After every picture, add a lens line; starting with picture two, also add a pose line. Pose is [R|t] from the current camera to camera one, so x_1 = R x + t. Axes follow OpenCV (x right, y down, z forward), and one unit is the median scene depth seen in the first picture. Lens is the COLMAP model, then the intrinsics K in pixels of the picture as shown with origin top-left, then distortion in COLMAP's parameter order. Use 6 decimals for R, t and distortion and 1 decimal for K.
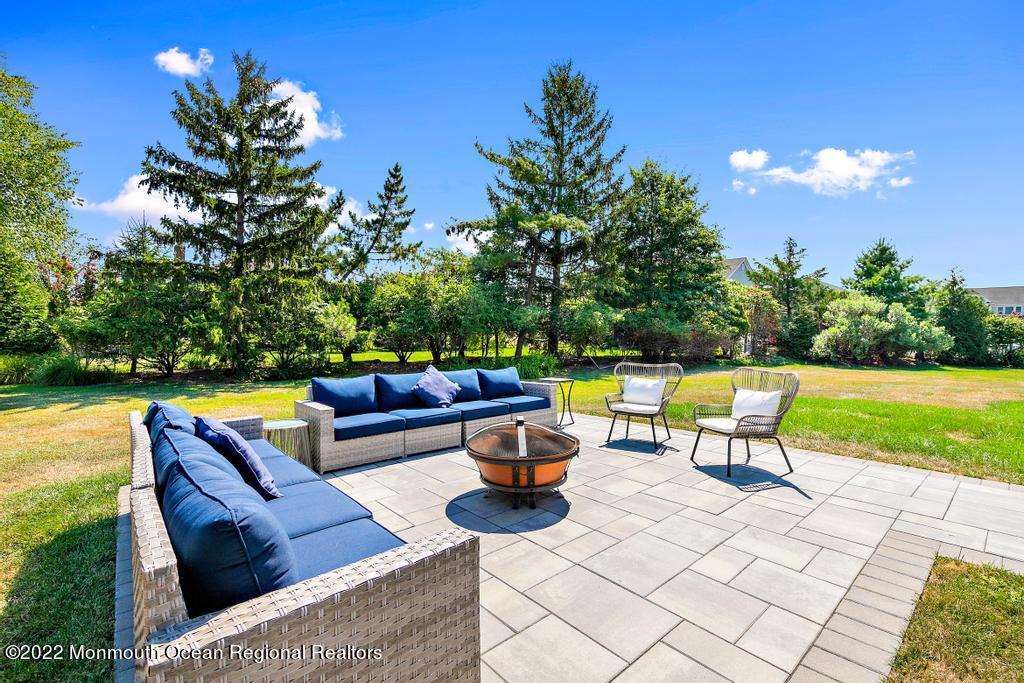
lens RADIAL K [[446.2, 0, 512.0], [0, 446.2, 341.5], [0, 0, 1]] dist [0.004164, 0.000382]
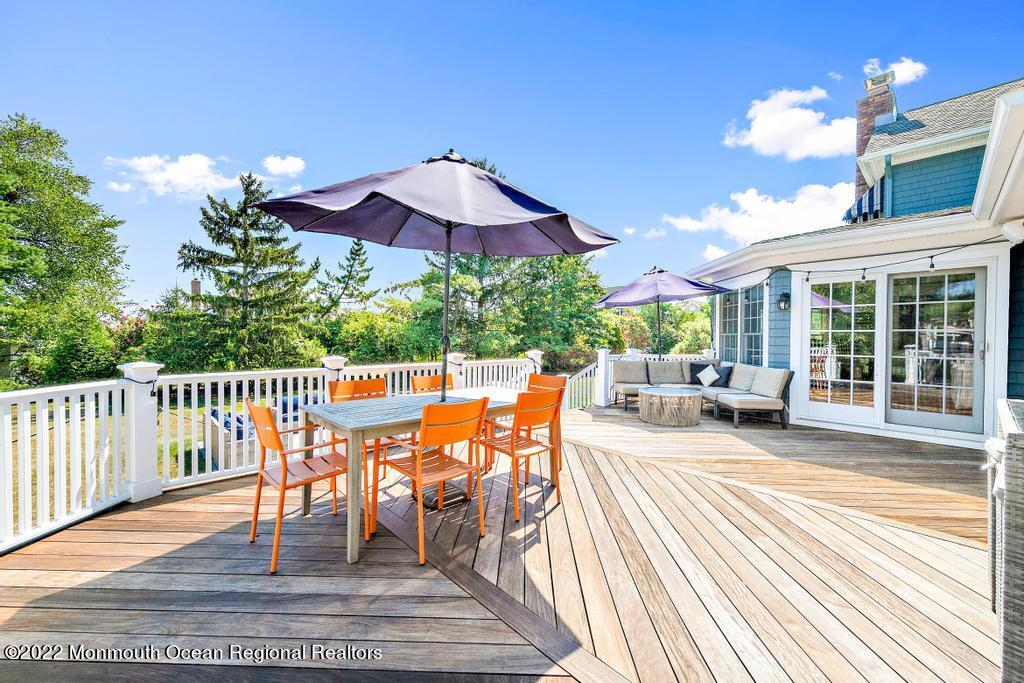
lens RADIAL K [[394.6, 0, 512.0], [0, 394.6, 341.5], [0, 0, 1]] dist [0.001335, 0.000469]
pose [[0.998779, -0.021118, 0.044656, 0.211366], [0.021829, 0.999642, -0.015490, -0.043578], [-0.044313, 0.016446, 0.998882, -0.341371]]
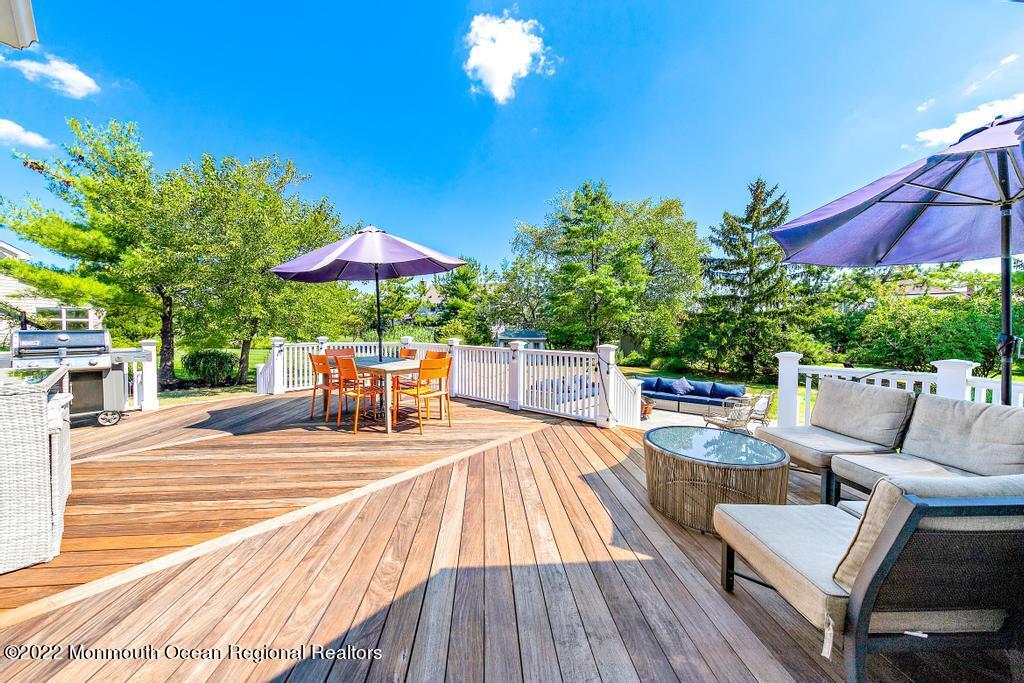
lens RADIAL K [[363.6, 0, 512.5], [0, 363.6, 337.6], [0, 0, 1]] dist [-0.001181, -0.000240]
pose [[0.164016, 0.000698, -0.986457, 0.545683], [-0.029687, 0.999550, -0.004229, -0.041180], [0.986011, 0.029978, 0.163963, -0.064991]]
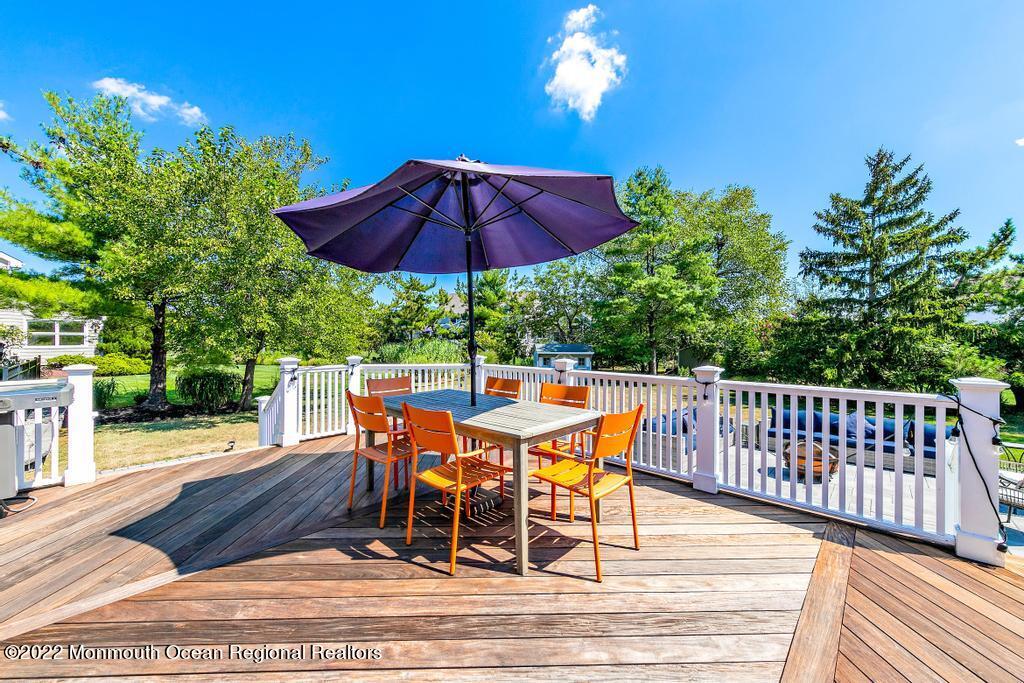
lens RADIAL K [[394.6, 0, 512.0], [0, 394.6, 341.5], [0, 0, 1]] dist [0.001335, 0.000469]
pose [[0.108840, -0.023498, -0.993782, 0.389909], [-0.027006, 0.999282, -0.026586, -0.044553], [0.993692, 0.029732, 0.108127, -0.134543]]
